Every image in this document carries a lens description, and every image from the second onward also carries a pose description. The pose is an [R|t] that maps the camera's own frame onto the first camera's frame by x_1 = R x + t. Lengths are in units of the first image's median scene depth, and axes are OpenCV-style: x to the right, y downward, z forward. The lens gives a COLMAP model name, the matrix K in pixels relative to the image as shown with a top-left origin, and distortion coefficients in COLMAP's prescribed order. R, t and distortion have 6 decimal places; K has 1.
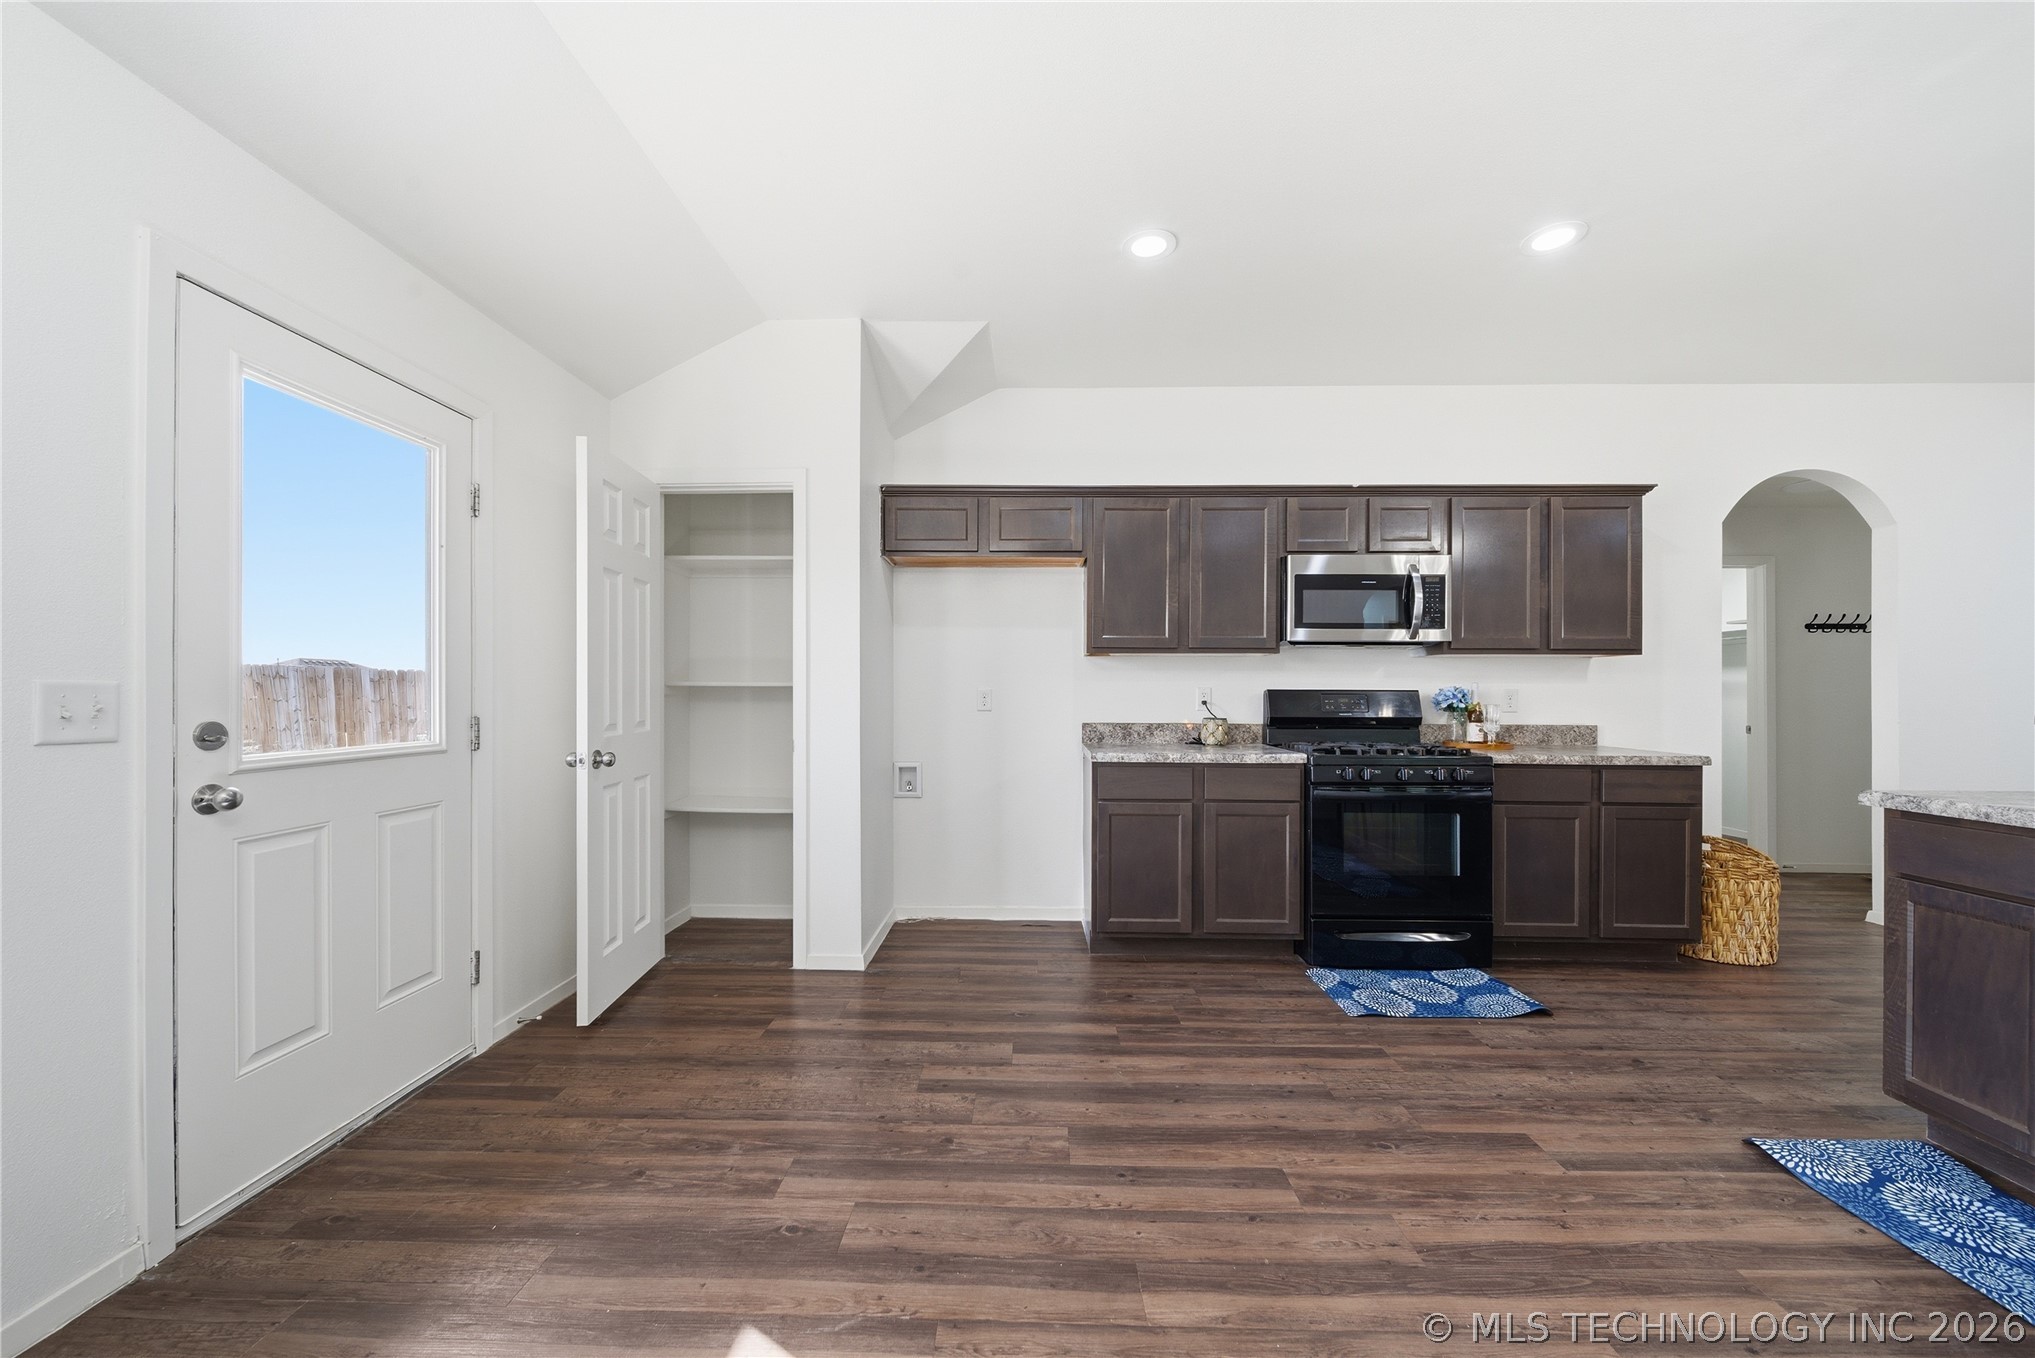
lens RADIAL K [[724.7, 0, 1016.1], [0, 724.7, 691.1], [0, 0, 1]] dist [-0.000716, -0.000675]
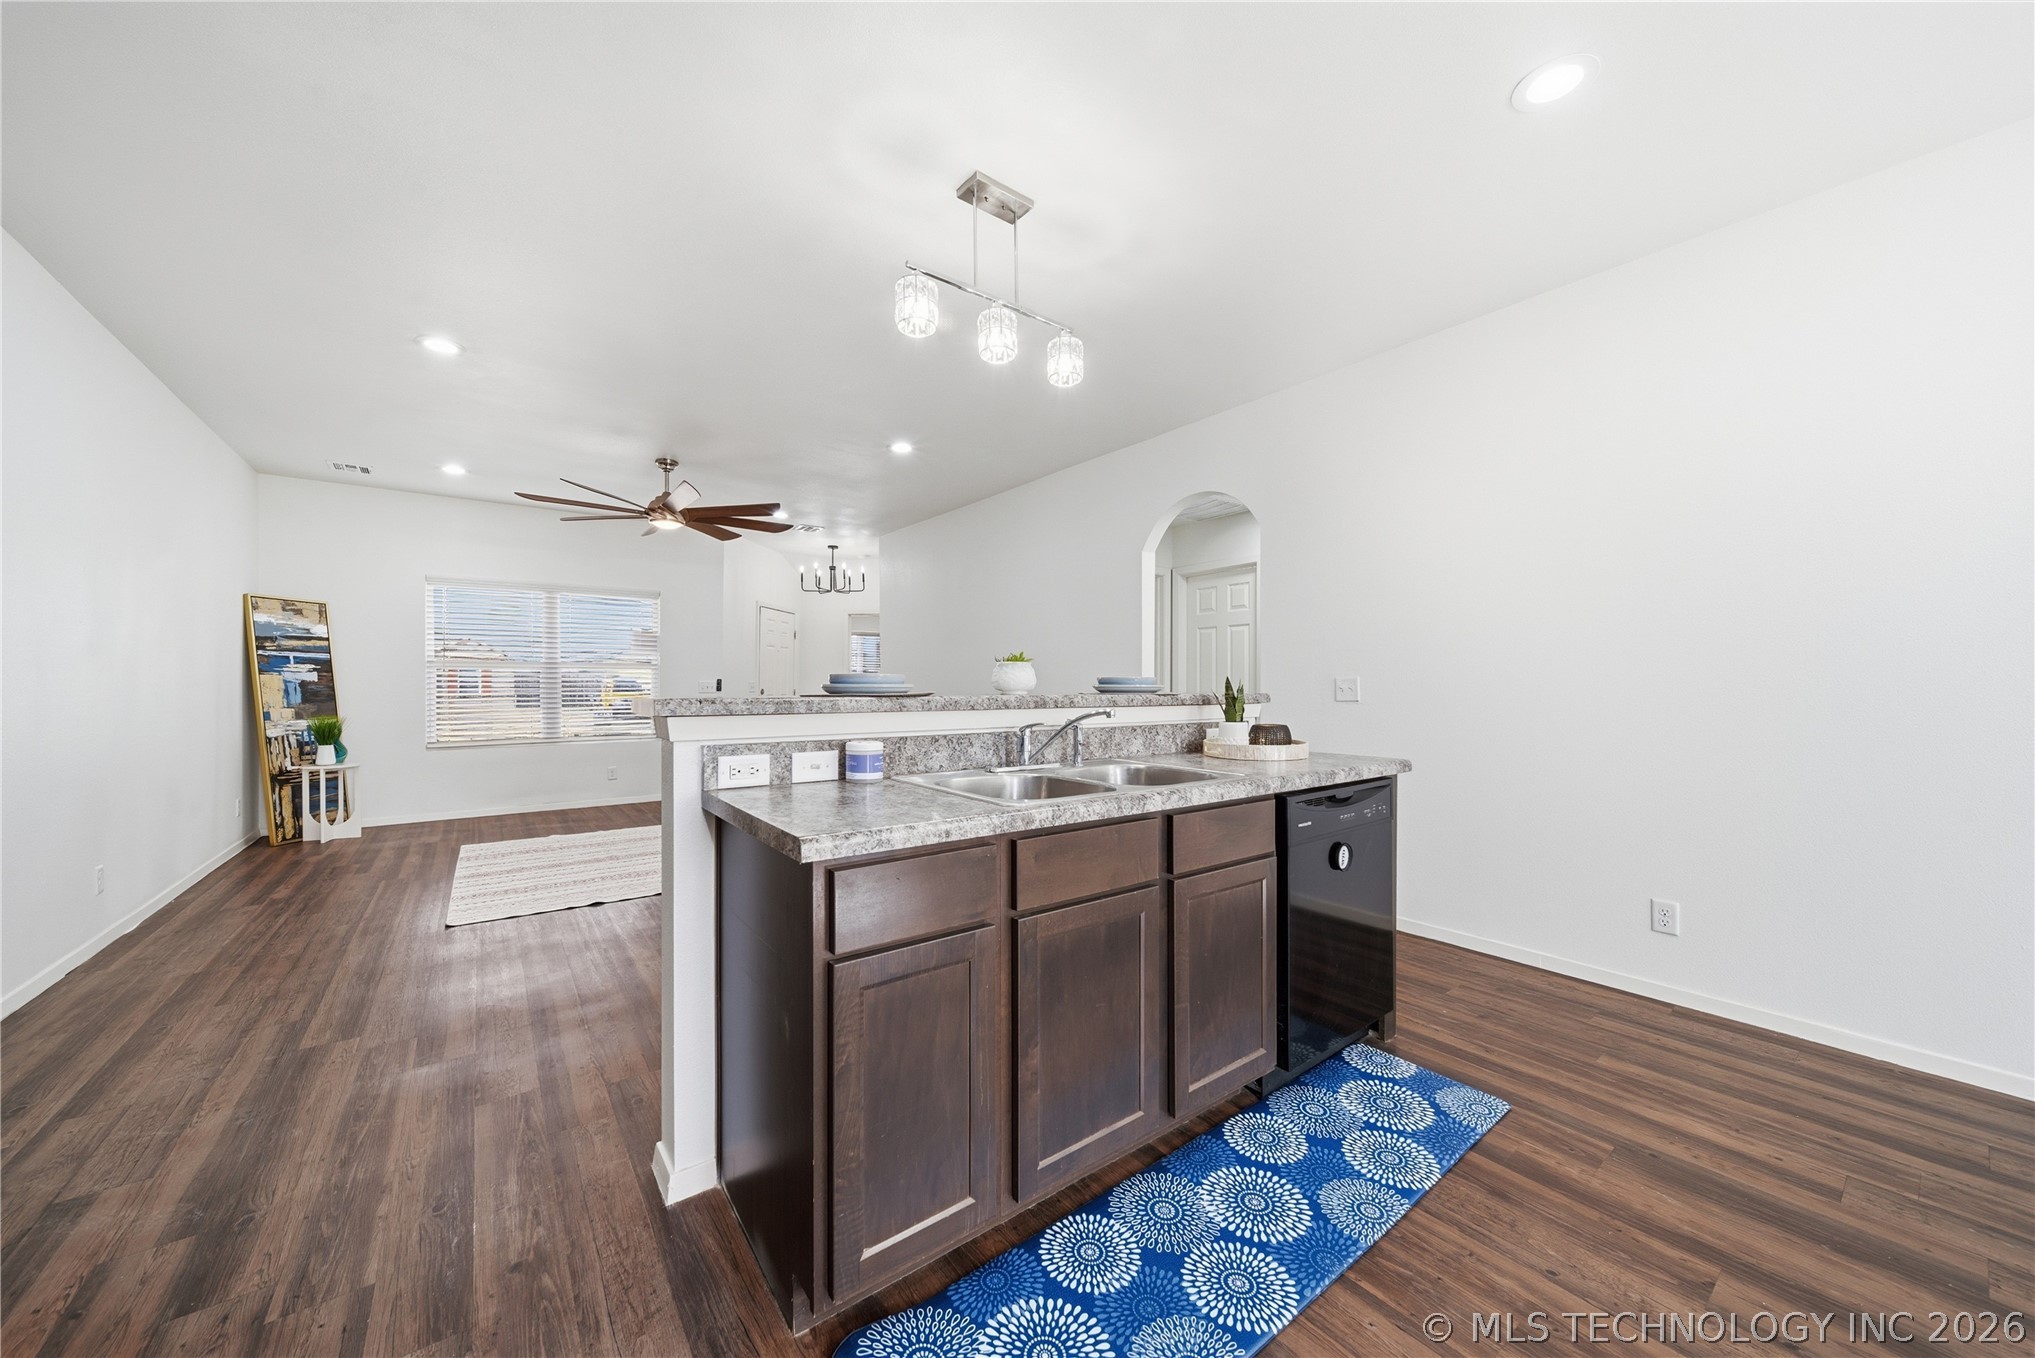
lens RADIAL K [[716.9, 0, 1015.7], [0, 716.9, 690.9], [0, 0, 1]] dist [-0.001003, -0.000791]
pose [[-0.619252, -0.013041, 0.785084, 0.378417], [-0.006122, 0.999912, 0.011781, 0.005308], [-0.785168, 0.002490, -0.619278, 0.769482]]
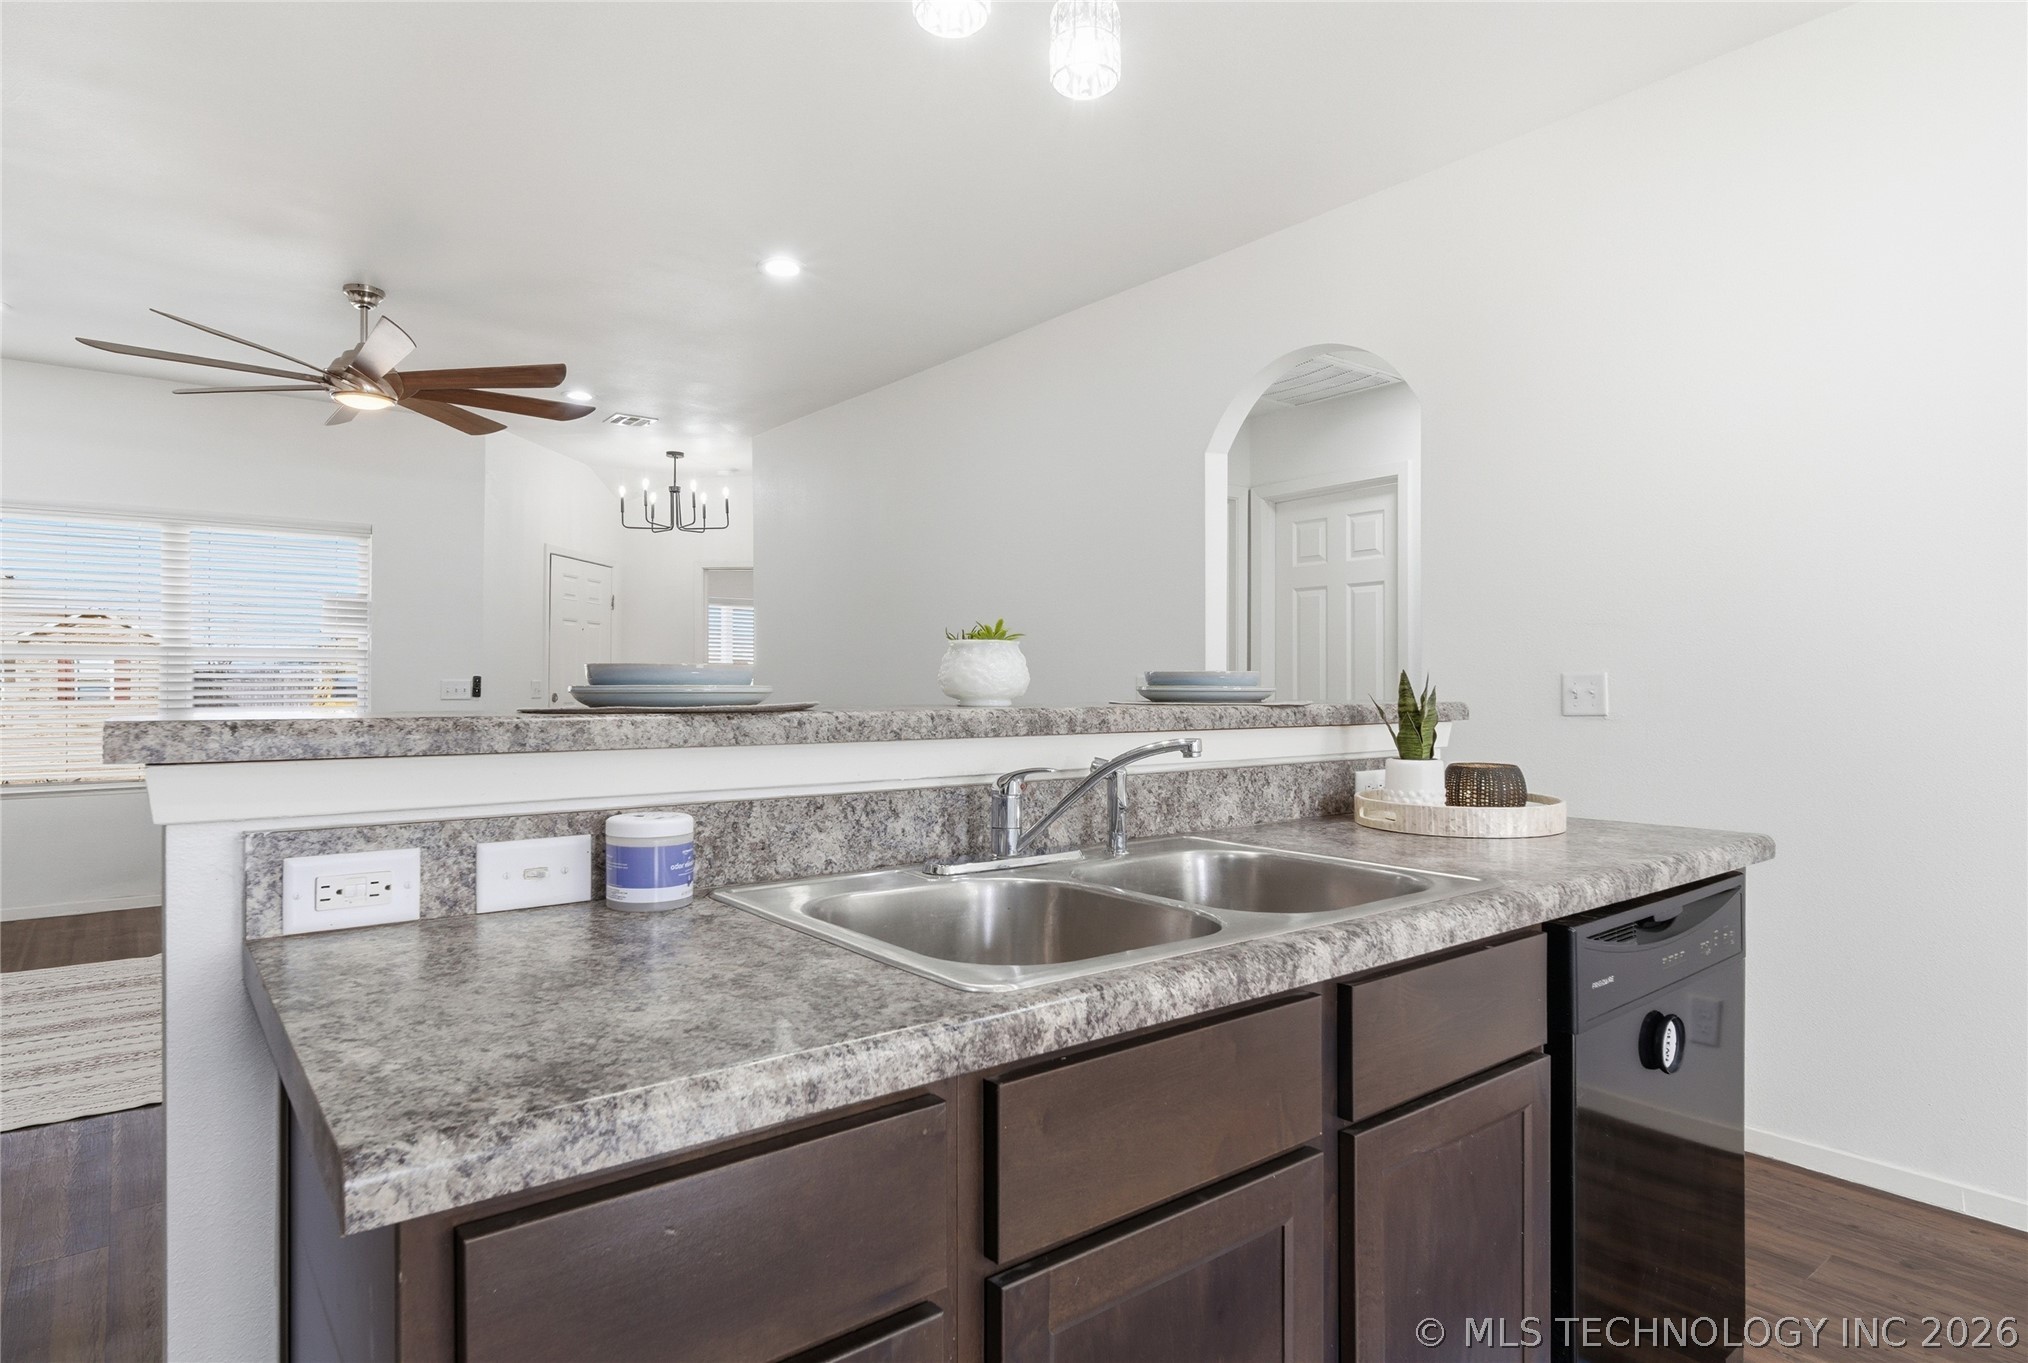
lens RADIAL K [[1121.1, 0, 1019.9], [0, 1121.1, 681.6], [0, 0, 1]] dist [-0.001243, -0.000104]
pose [[-0.645787, -0.003350, 0.763510, 0.517128], [-0.005906, 0.999982, -0.000608, 0.005491], [-0.763495, -0.004902, -0.645795, 0.664418]]
